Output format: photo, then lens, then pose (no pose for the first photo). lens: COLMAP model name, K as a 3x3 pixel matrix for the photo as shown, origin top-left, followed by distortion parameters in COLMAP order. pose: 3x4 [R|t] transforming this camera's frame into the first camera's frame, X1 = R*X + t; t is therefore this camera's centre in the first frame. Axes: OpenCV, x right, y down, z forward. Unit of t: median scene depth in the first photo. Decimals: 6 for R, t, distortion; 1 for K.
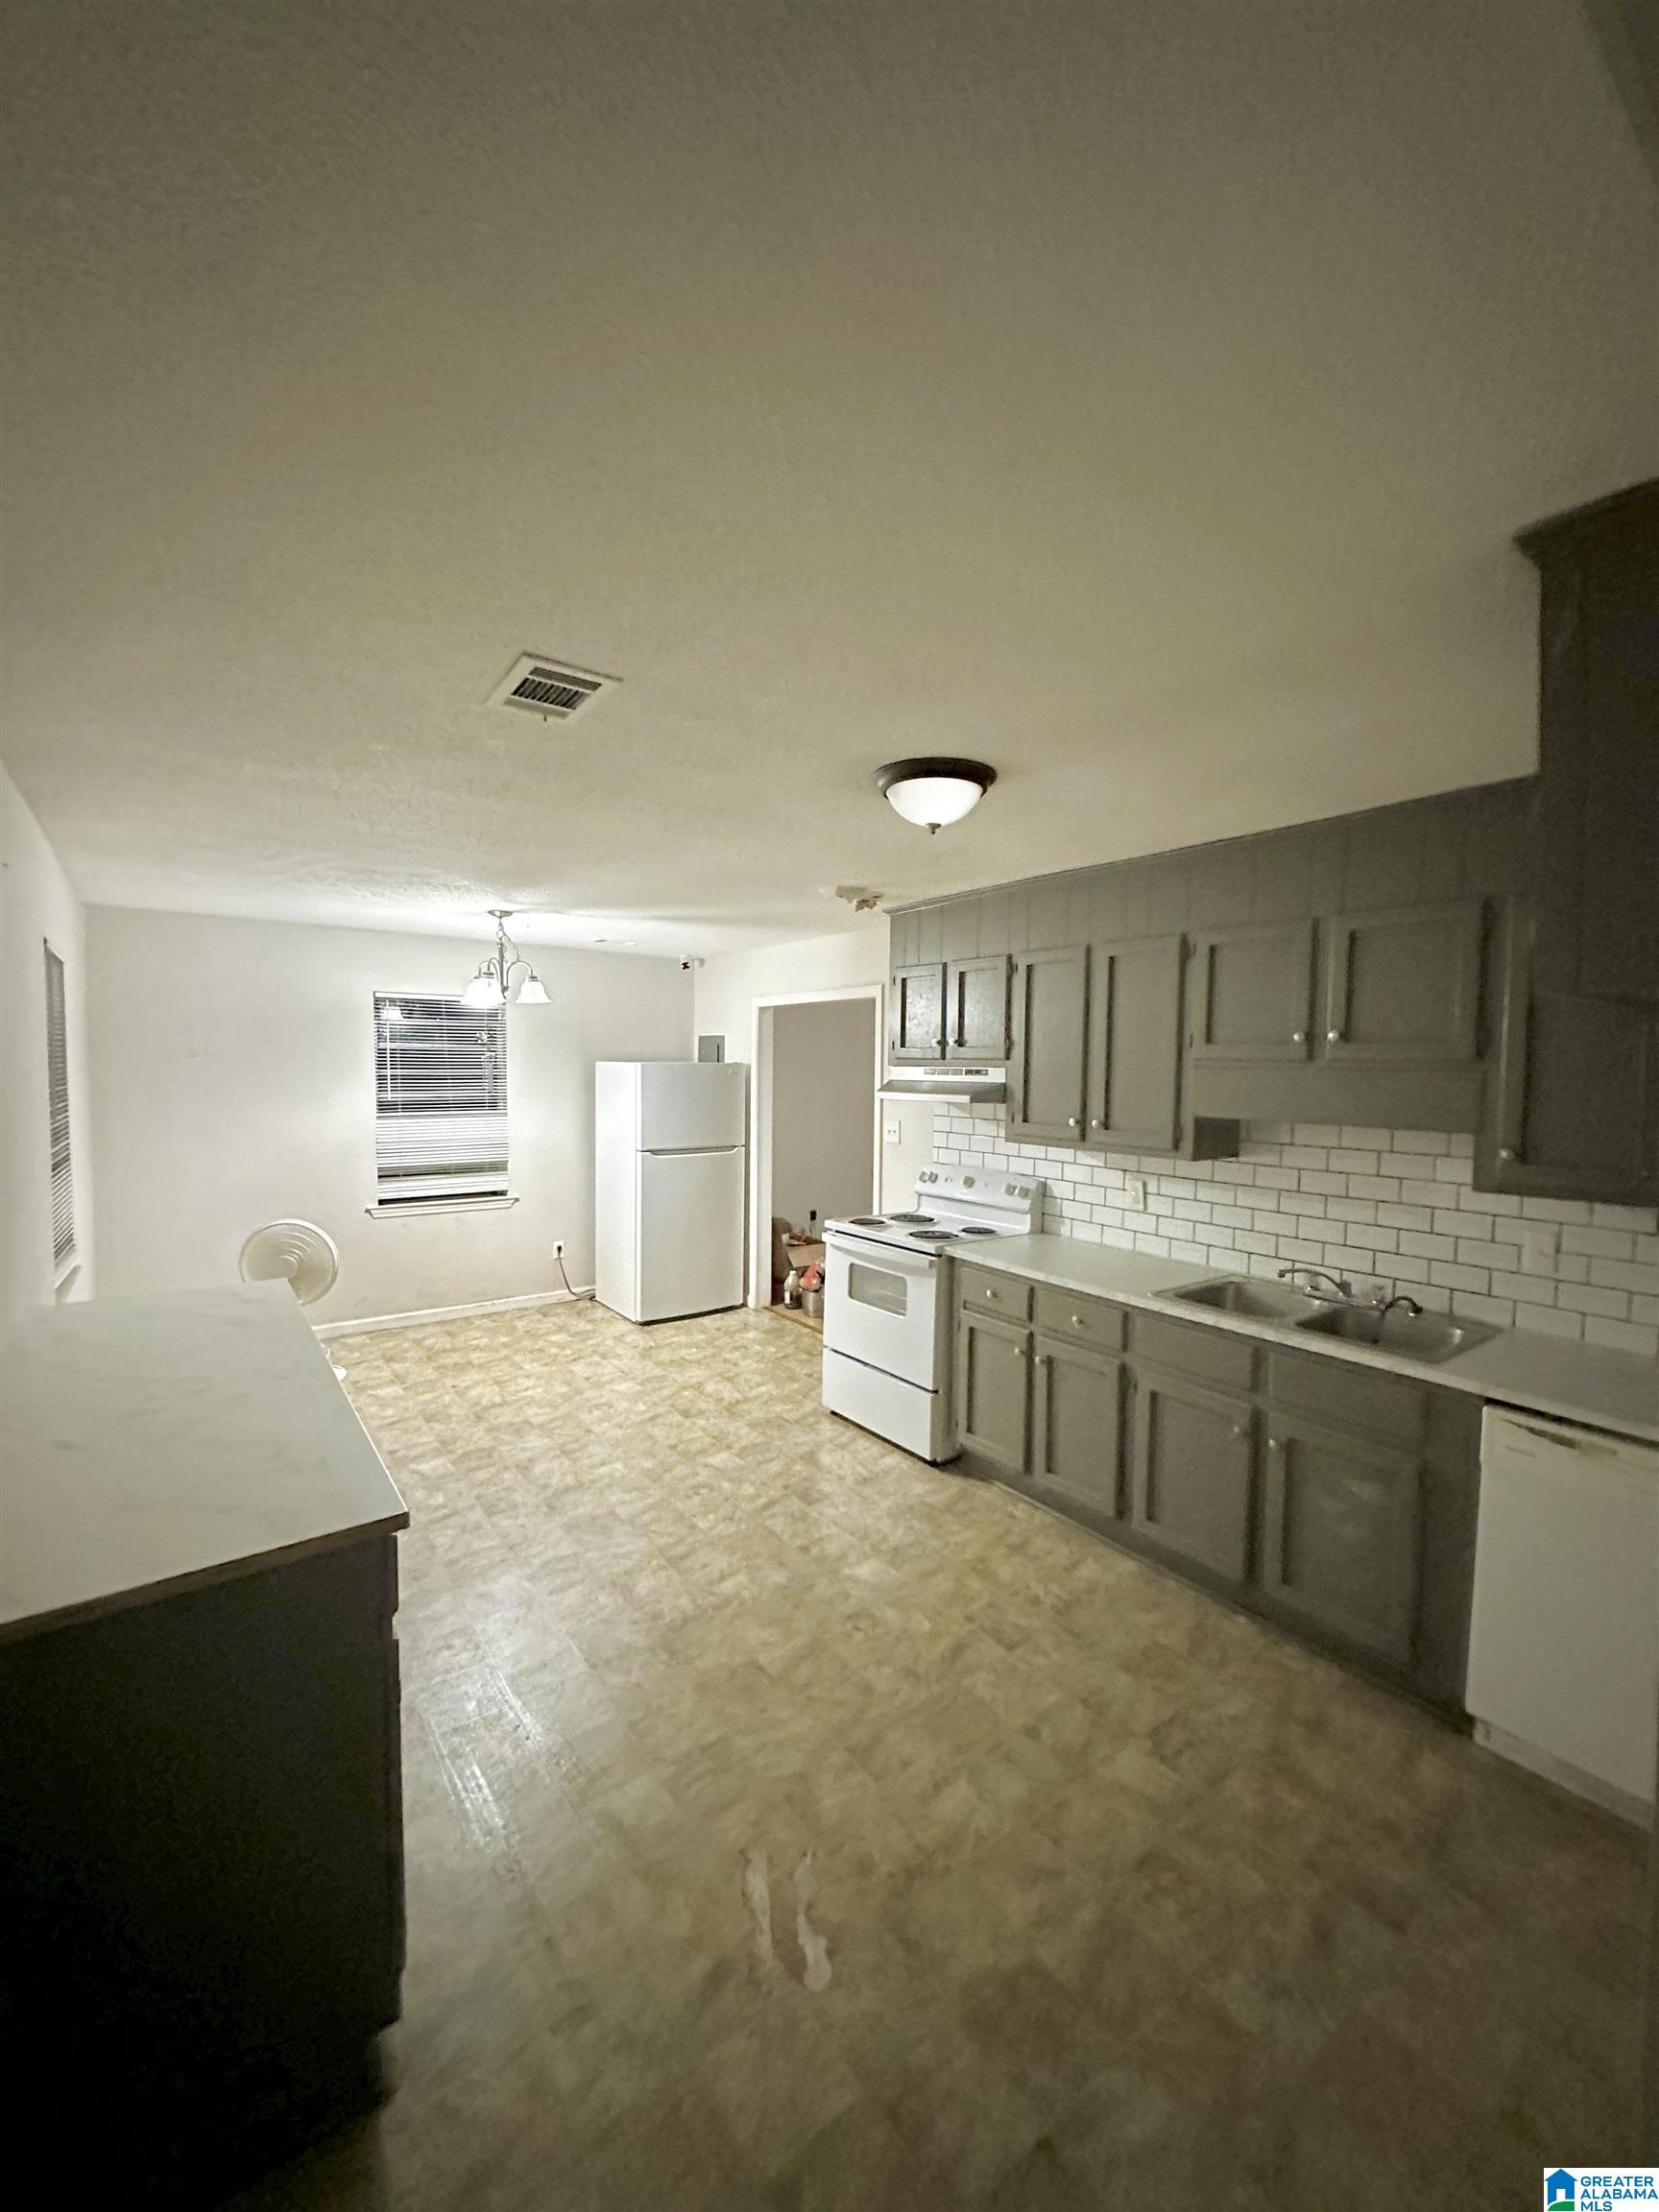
lens RADIAL K [[888.3, 0, 829.9], [0, 888.3, 1066.8], [0, 0, 1]] dist [0.000950, 0.000340]
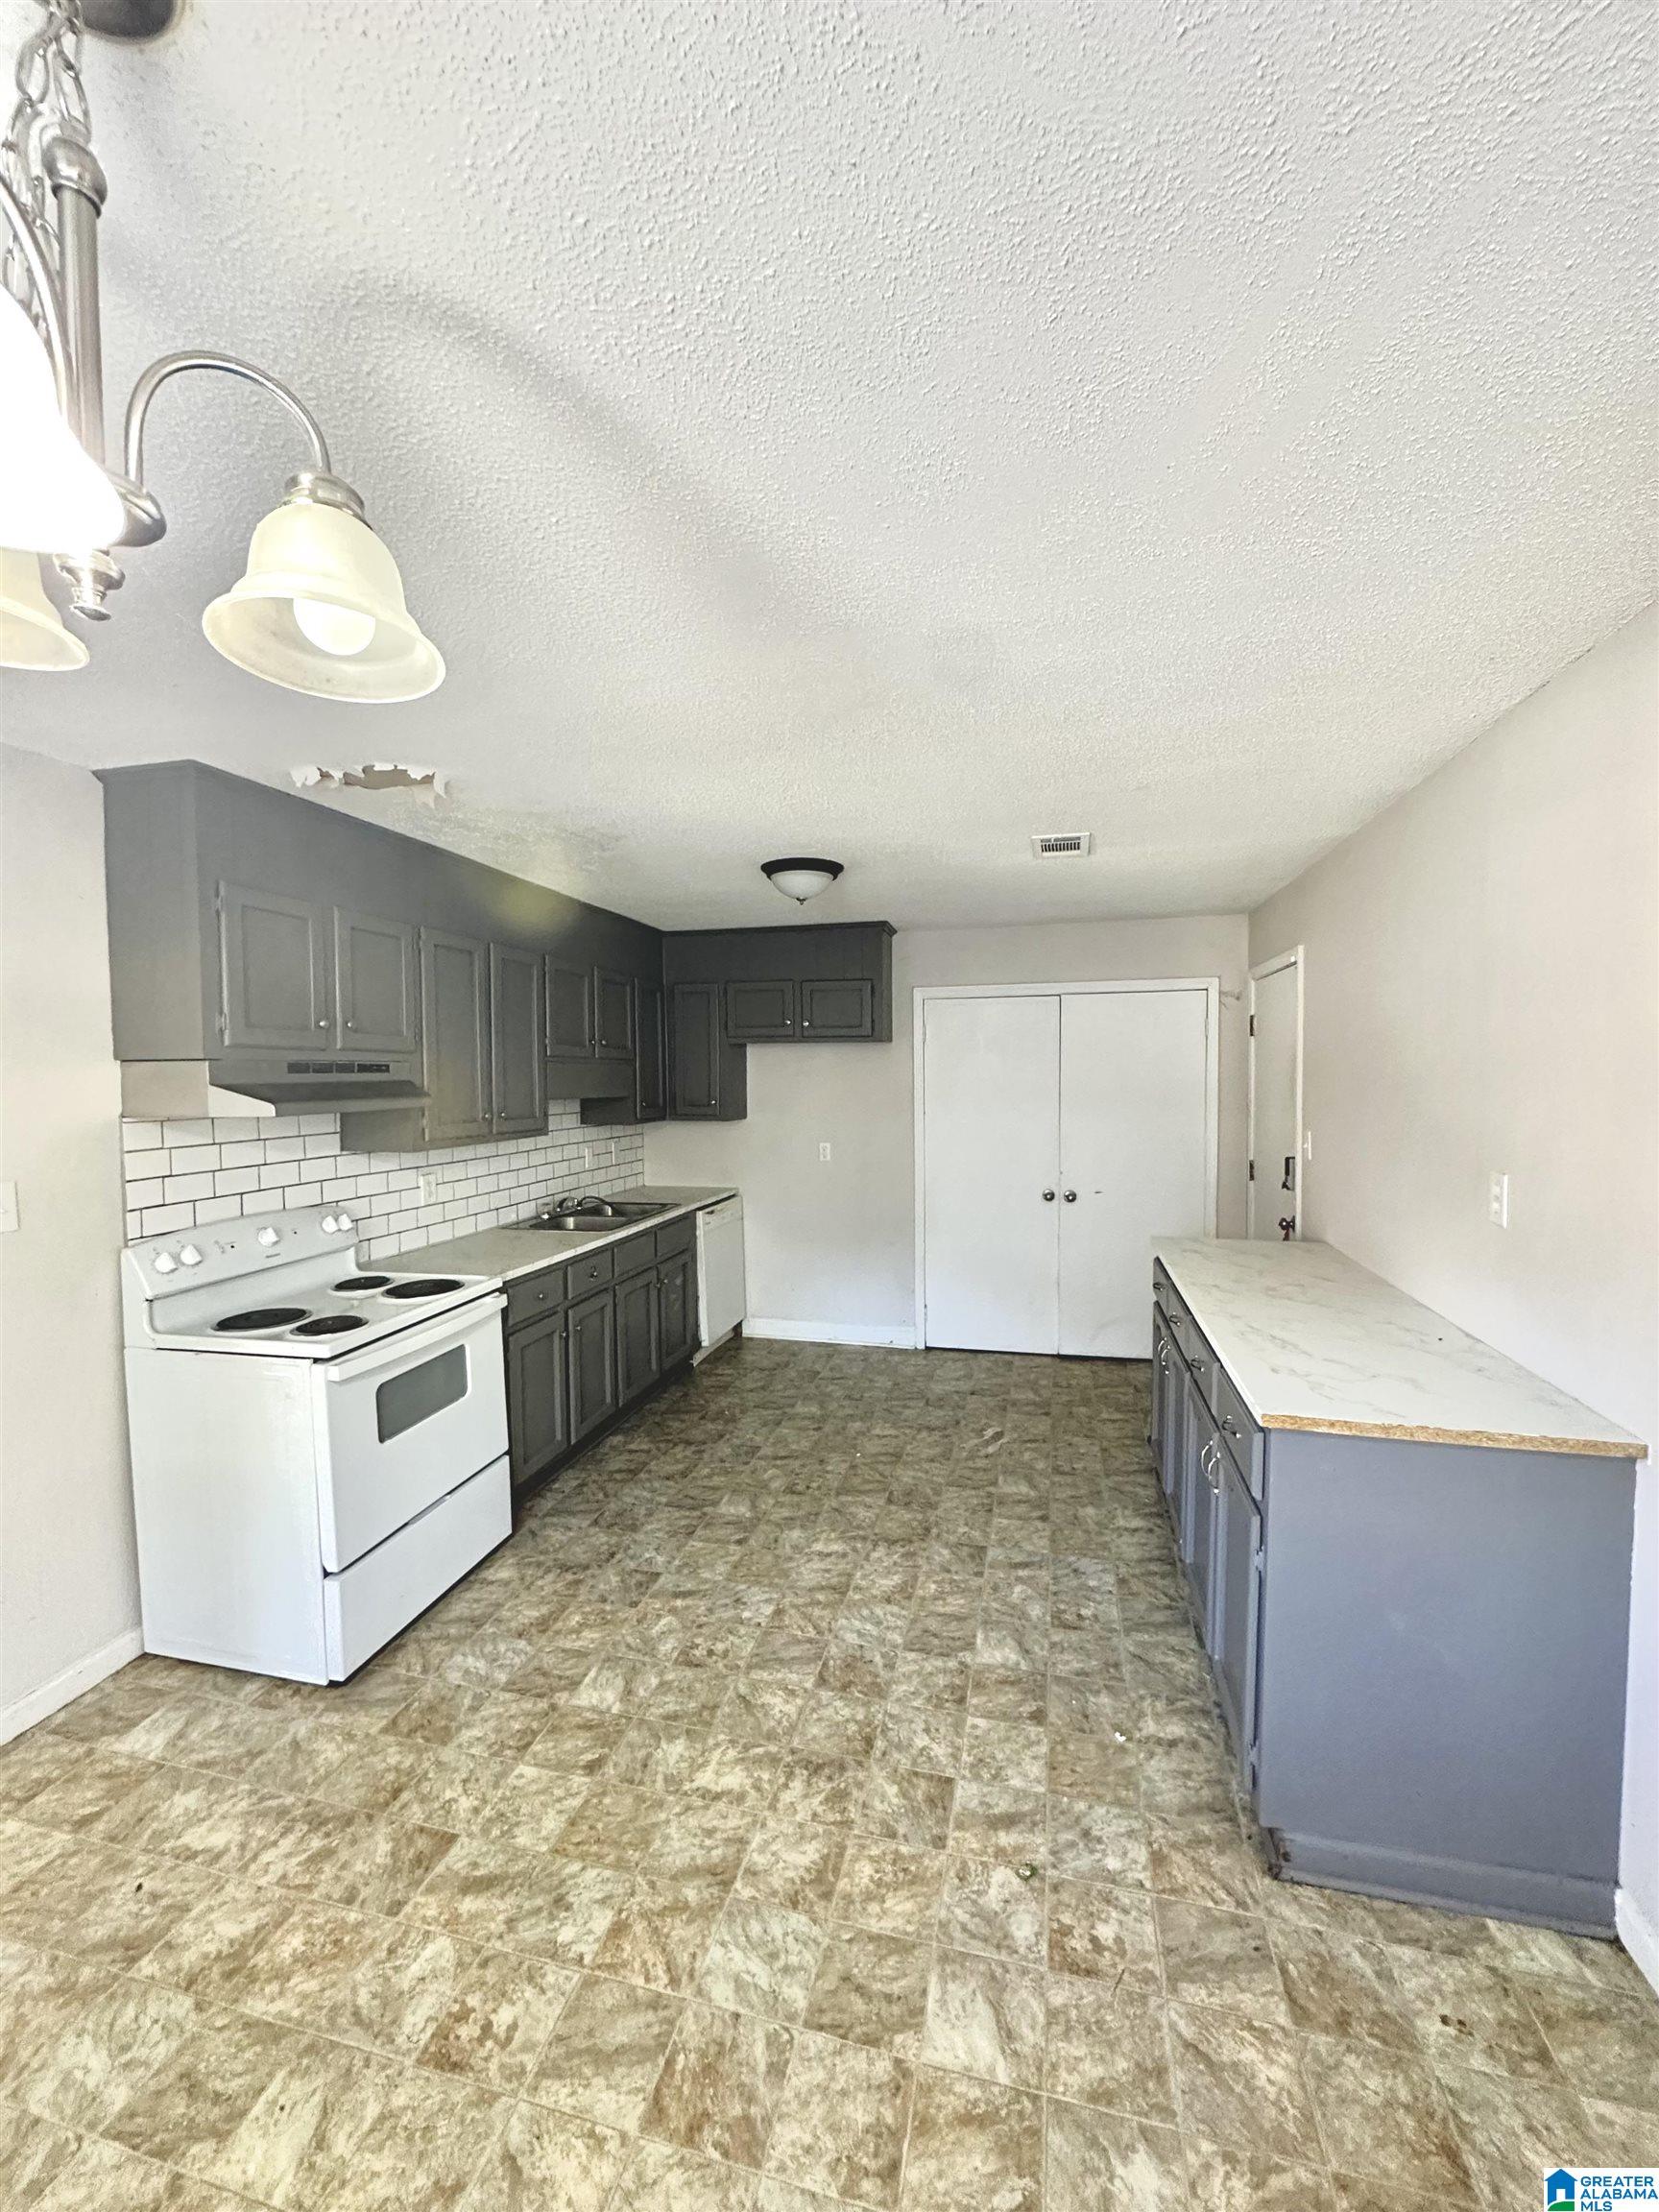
lens RADIAL K [[882.8, 0, 829.5], [0, 882.8, 1106.0], [0, 0, 1]] dist [-0.003382, 0.000796]
pose [[-0.635272, -0.036224, 0.771439, -0.707881], [0.005511, 0.998661, 0.051431, 0.003555], [-0.772269, 0.036924, -0.634222, 1.295157]]
